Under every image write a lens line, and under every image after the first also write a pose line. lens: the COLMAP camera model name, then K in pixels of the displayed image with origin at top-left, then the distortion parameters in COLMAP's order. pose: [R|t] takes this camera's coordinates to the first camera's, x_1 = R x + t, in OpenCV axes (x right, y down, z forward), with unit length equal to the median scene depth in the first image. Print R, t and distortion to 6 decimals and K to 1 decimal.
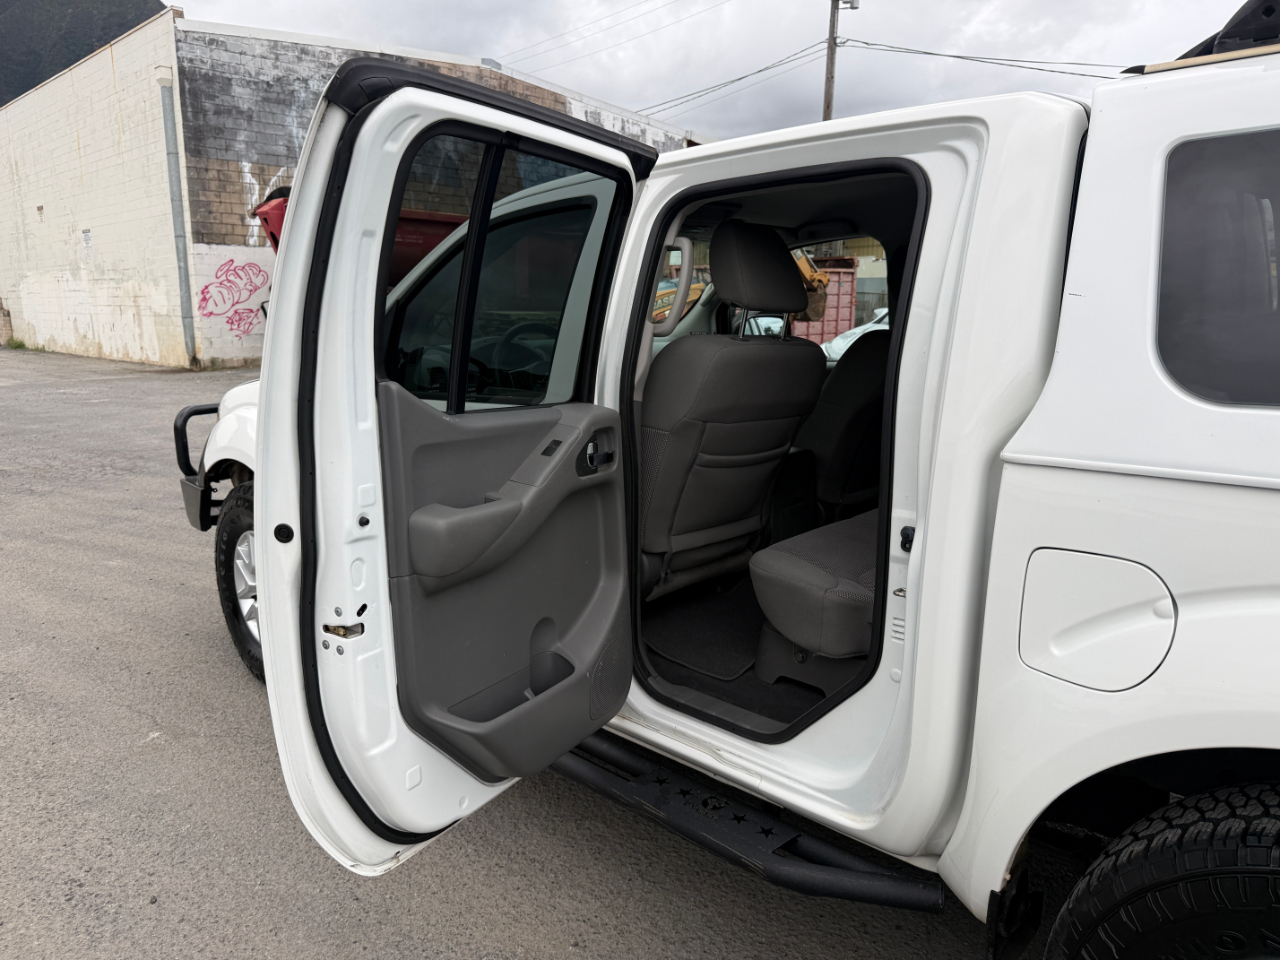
lens RADIAL K [[916.9, 0, 643.4], [0, 916.9, 483.1], [0, 0, 1]] dist [-0.003152, -0.003190]
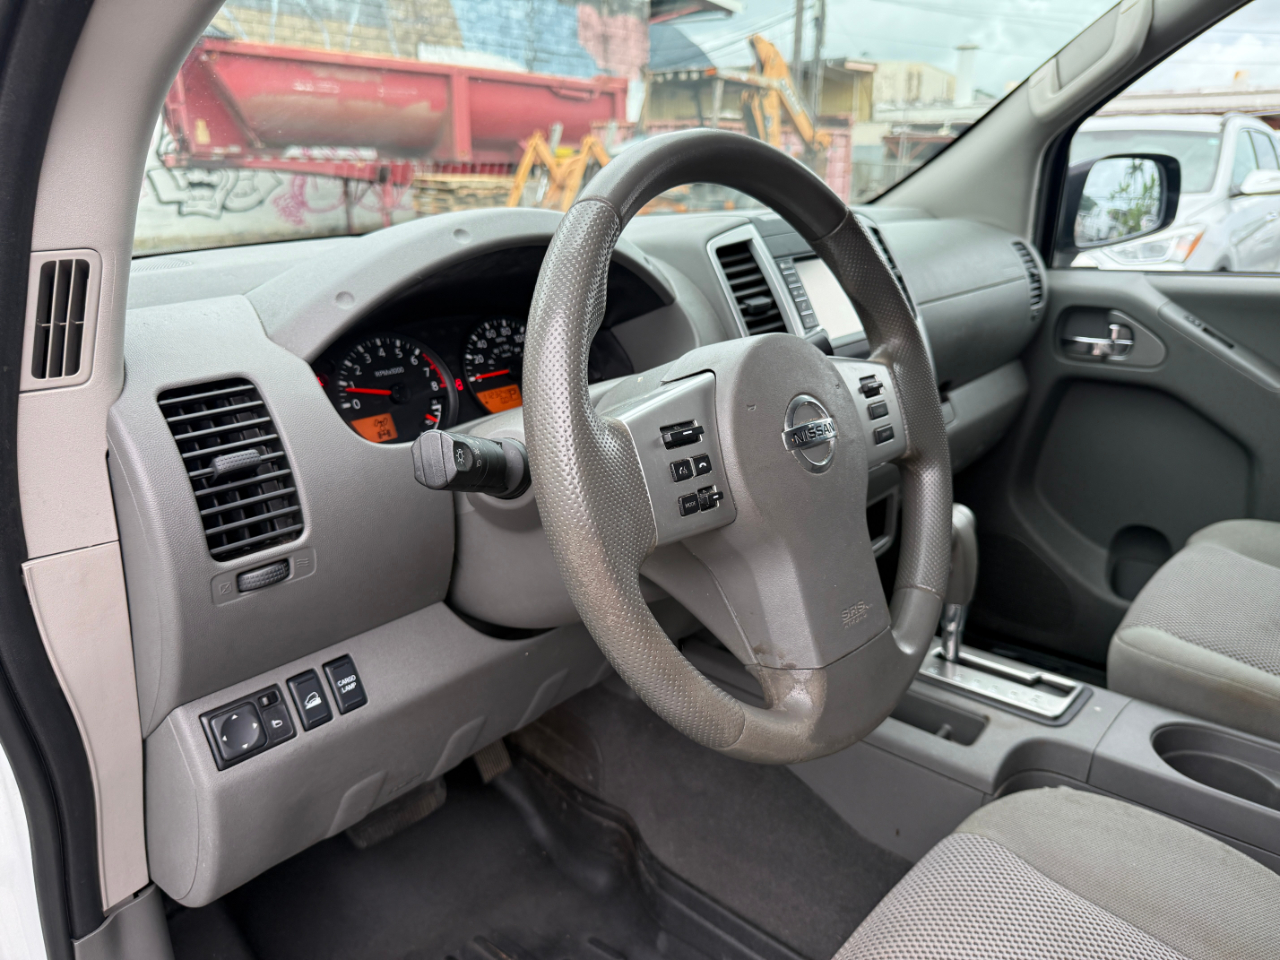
lens RADIAL K [[957.7, 0, 640.1], [0, 957.7, 478.3], [0, 0, 1]] dist [-0.039937, 0.000750]
pose [[0.998692, -0.014677, 0.048970, -0.019972], [0.008907, 0.993206, 0.116025, -0.017298], [-0.050340, -0.115437, 0.992038, 0.108307]]
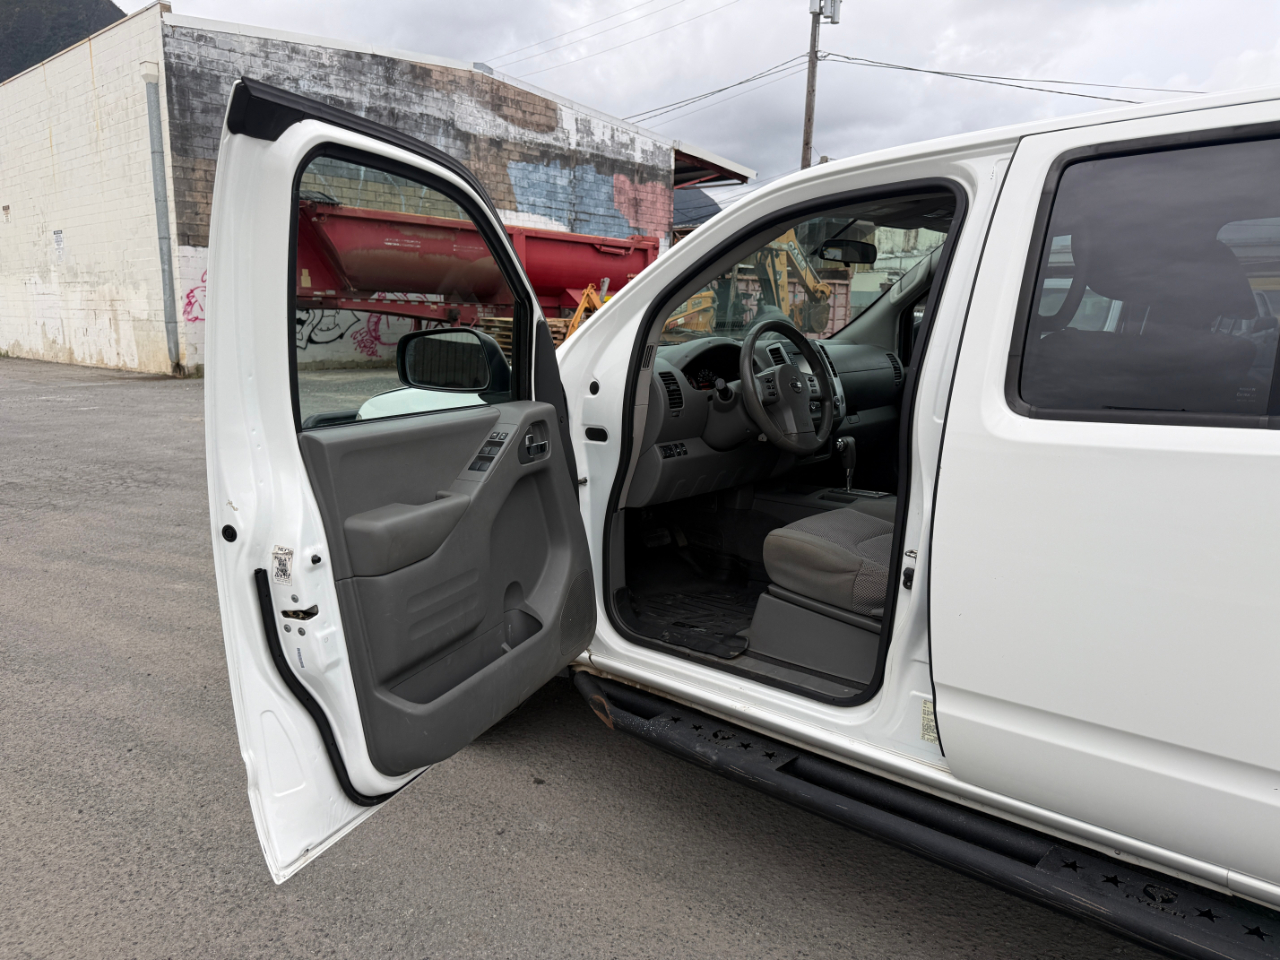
lens RADIAL K [[919.2, 0, 651.8], [0, 919.2, 481.3], [0, 0, 1]] dist [-0.001061, -0.006919]
pose [[0.998922, 0.001282, 0.046395, -0.037939], [-0.000636, 0.999903, -0.013923, -0.001192], [-0.046409, 0.013878, 0.998826, 0.016603]]
